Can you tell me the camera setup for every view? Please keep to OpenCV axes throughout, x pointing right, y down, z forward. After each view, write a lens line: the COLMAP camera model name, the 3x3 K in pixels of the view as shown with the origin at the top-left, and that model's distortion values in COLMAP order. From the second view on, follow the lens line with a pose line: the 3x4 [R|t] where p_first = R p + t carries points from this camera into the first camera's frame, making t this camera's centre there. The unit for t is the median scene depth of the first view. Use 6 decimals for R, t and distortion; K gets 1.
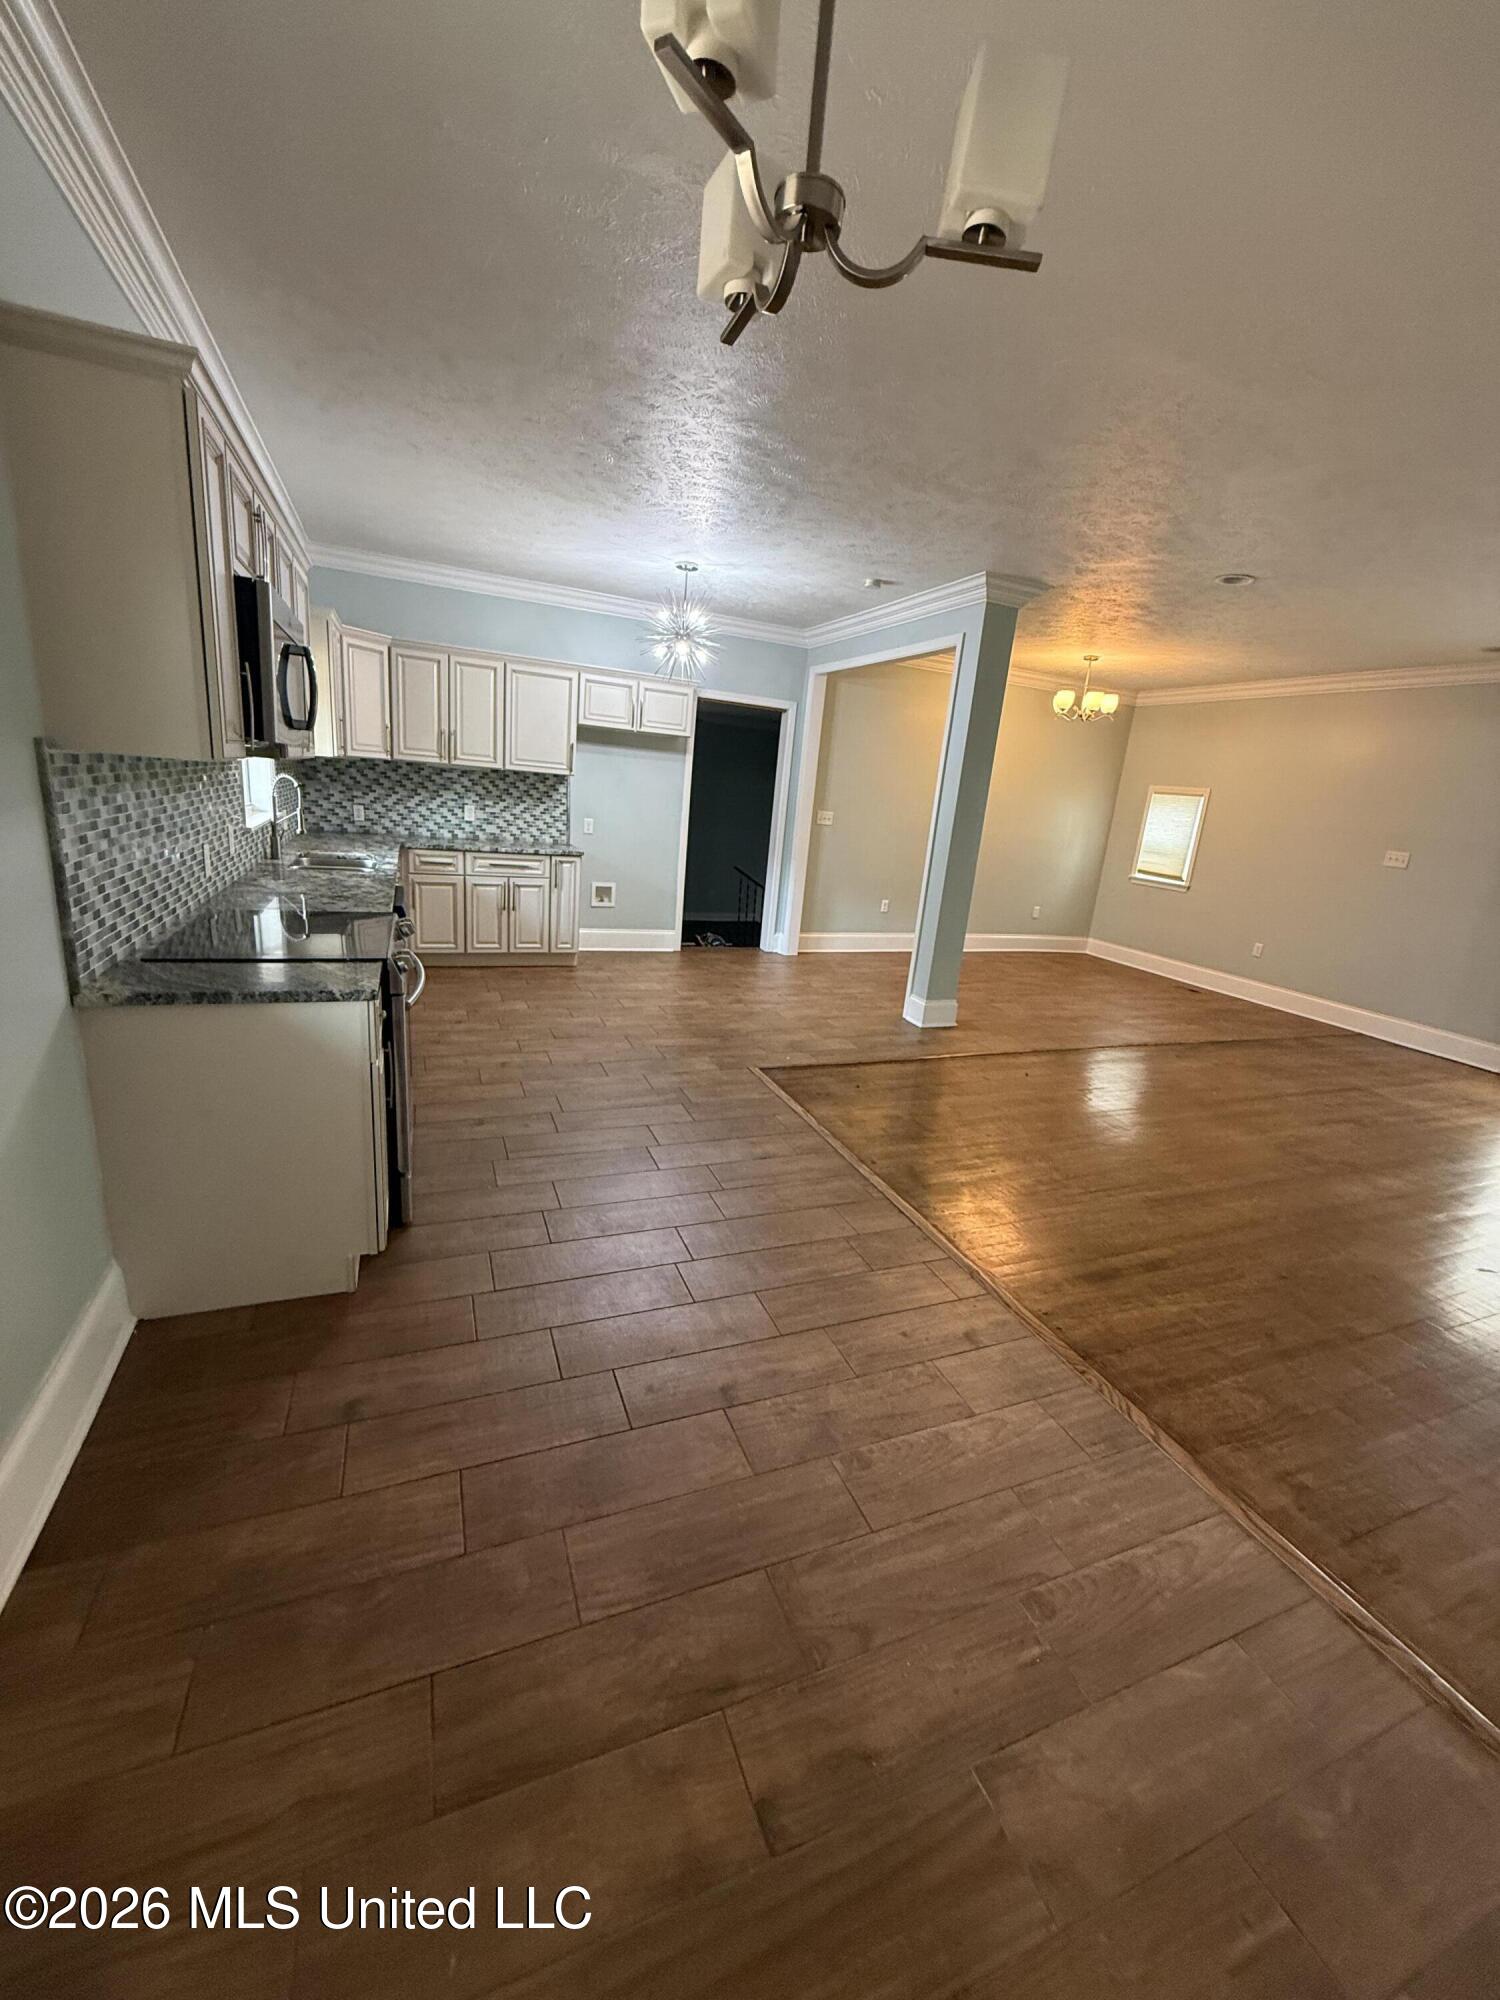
lens RADIAL K [[794.9, 0, 749.4], [0, 794.9, 996.2], [0, 0, 1]] dist [0.000365, -0.000089]
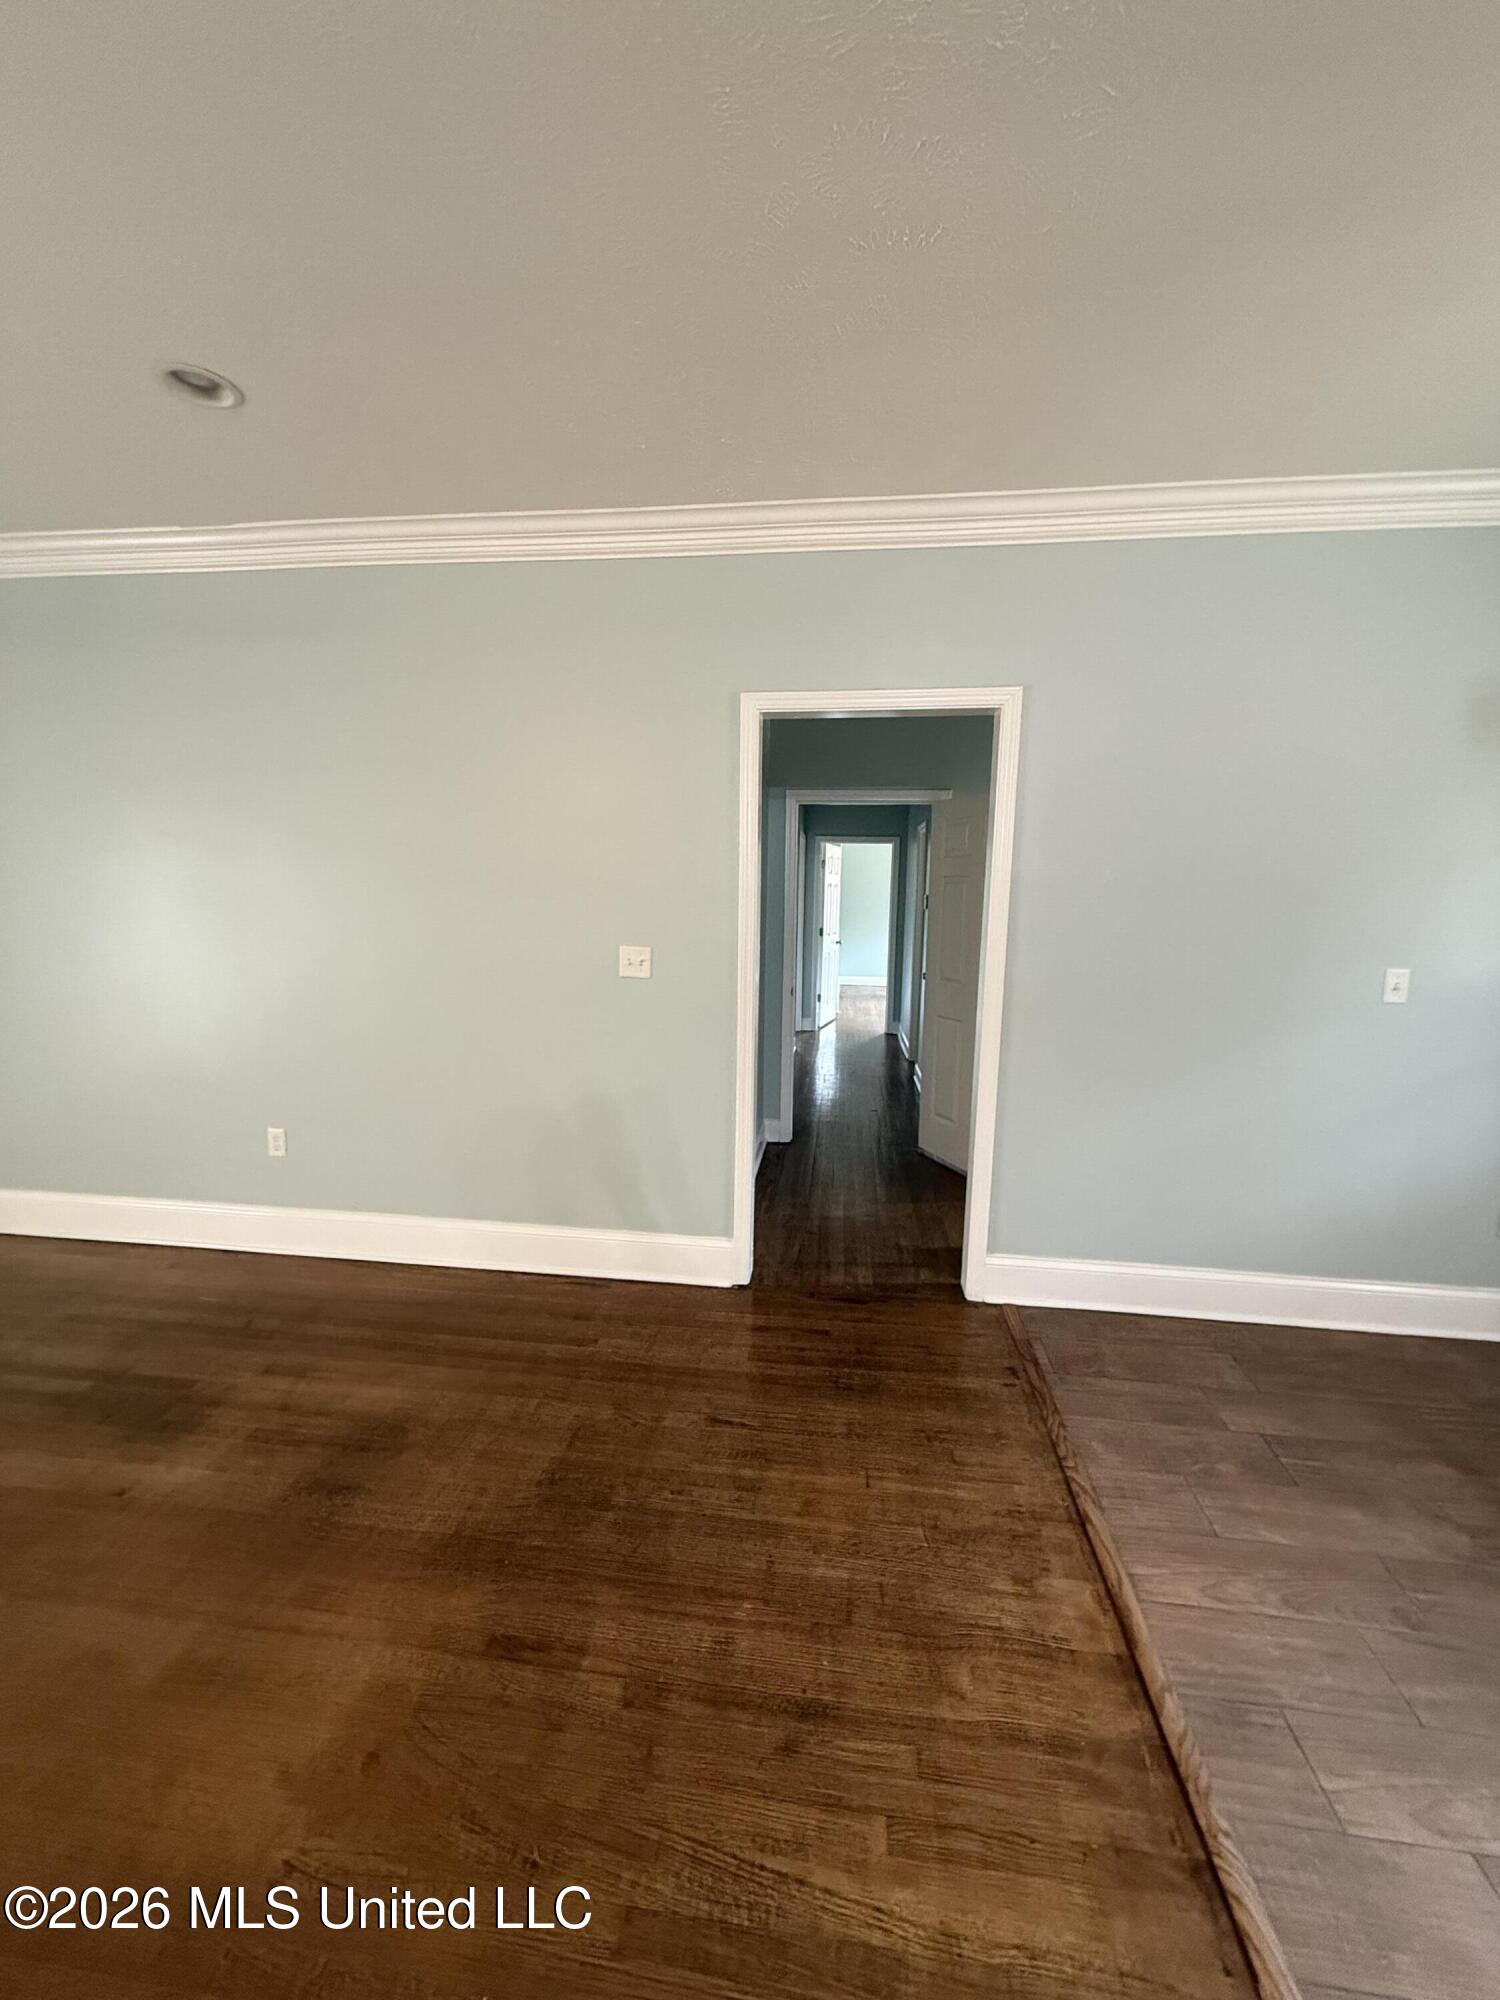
lens RADIAL K [[794.9, 0, 749.4], [0, 794.9, 996.2], [0, 0, 1]] dist [0.000365, -0.000089]
pose [[-0.868670, -0.166936, 0.466418, 0.295160], [0.033260, 0.919735, 0.391128, -0.182828], [-0.494274, 0.355274, -0.793394, 0.755288]]
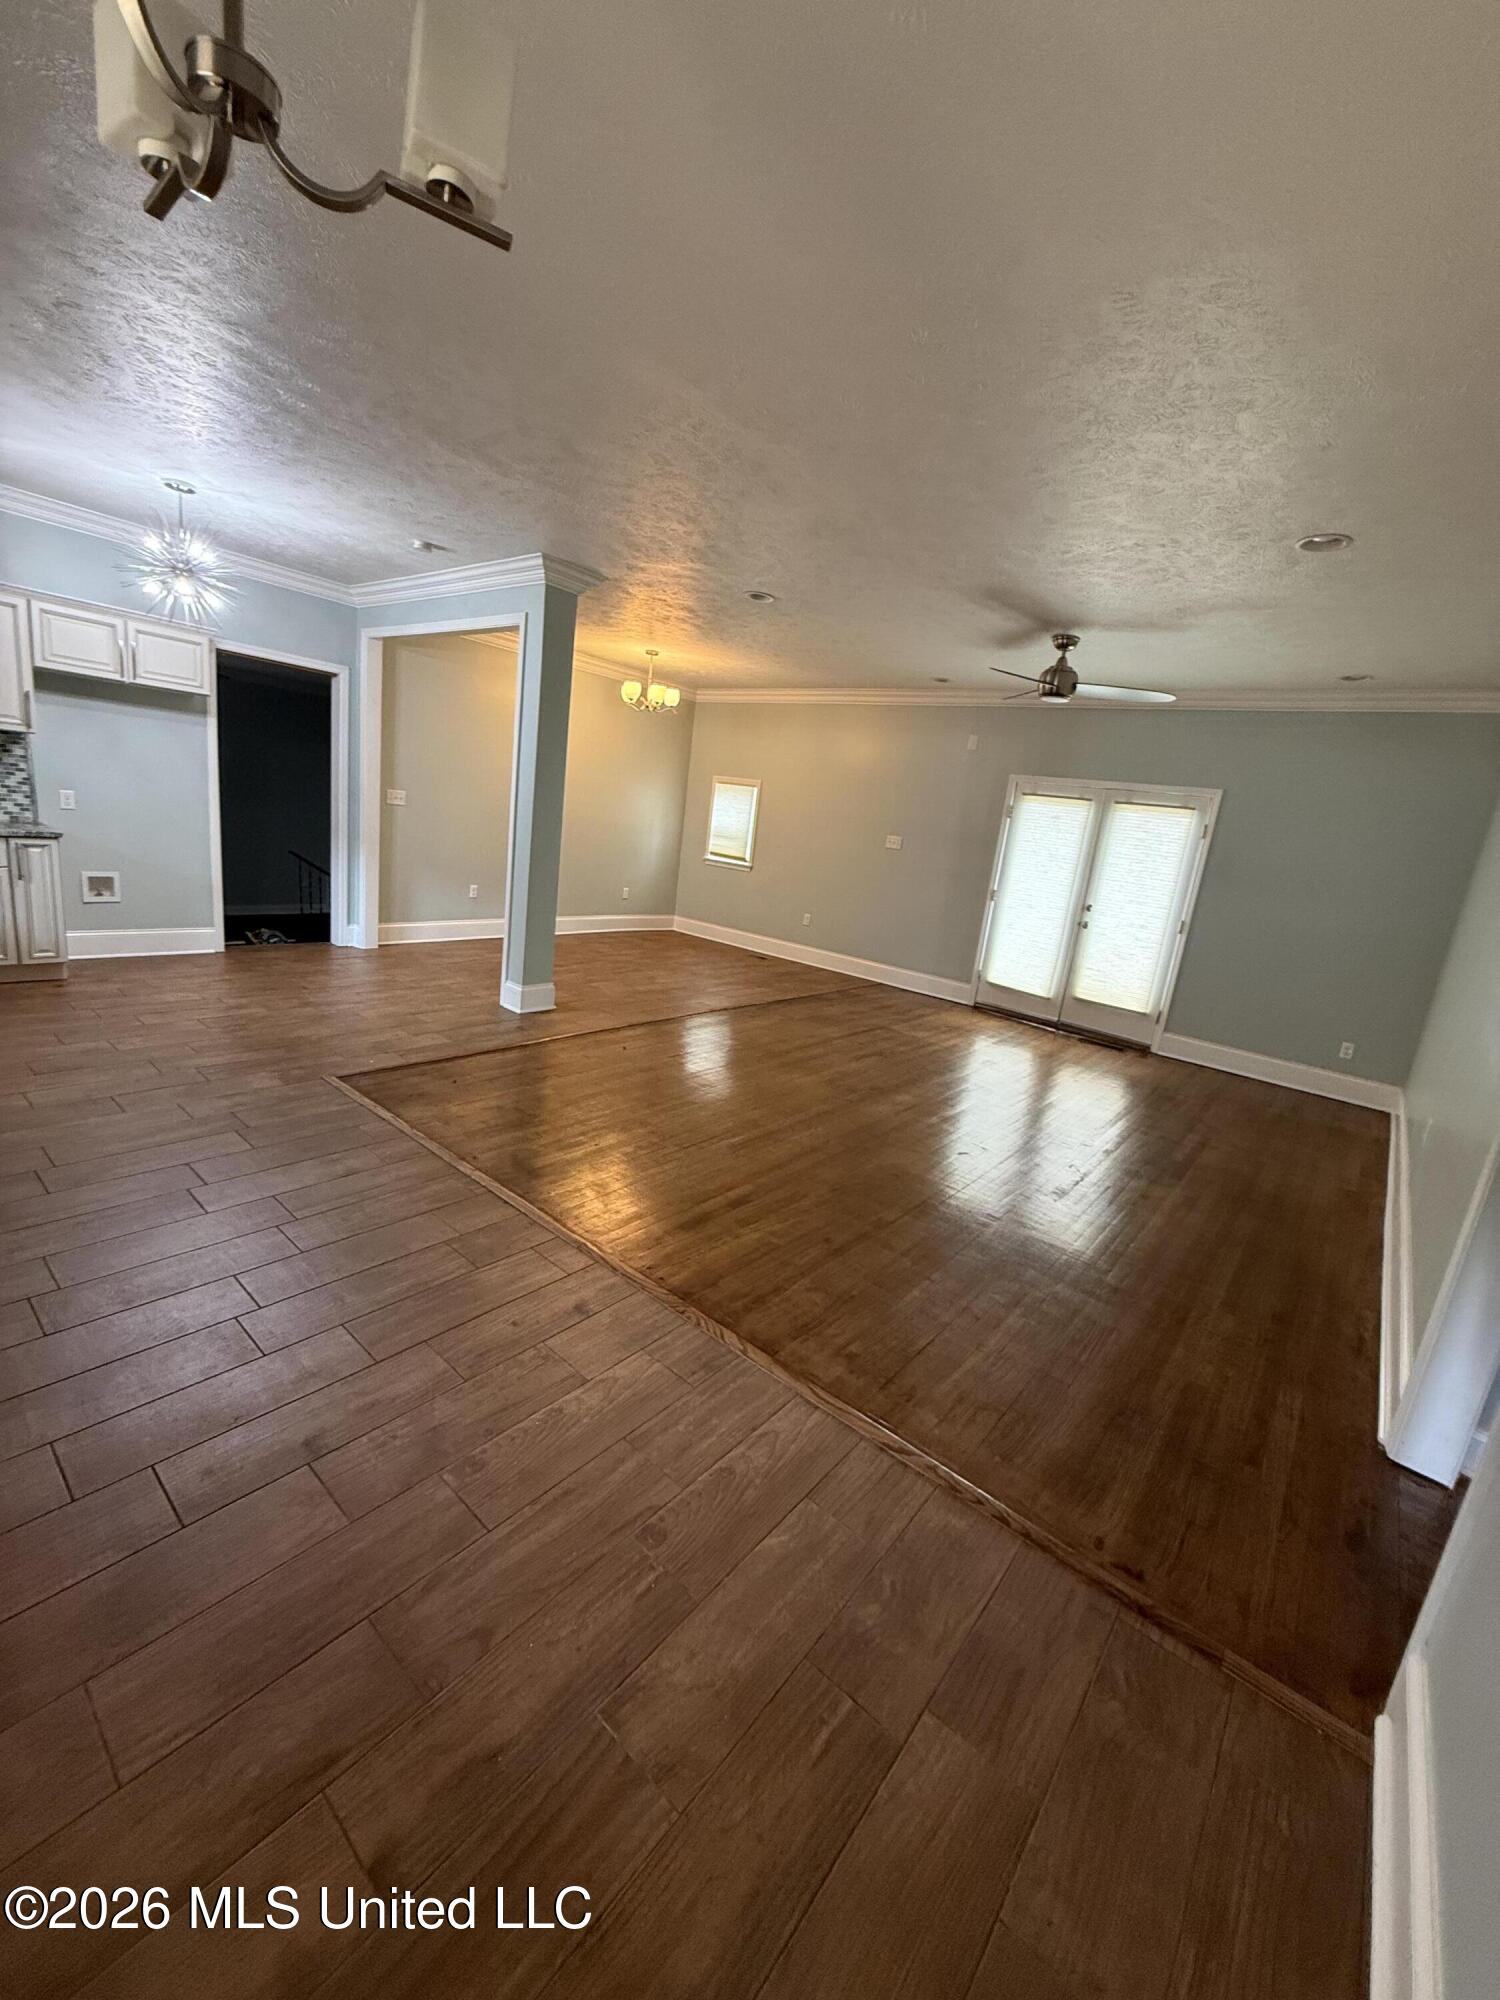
lens RADIAL K [[794.9, 0, 749.4], [0, 794.9, 996.2], [0, 0, 1]] dist [0.000365, -0.000089]
pose [[0.882797, -0.089501, 0.461149, 0.018344], [0.080327, 0.995984, 0.039531, 0.002339], [-0.462836, 0.002145, 0.886441, -0.006422]]
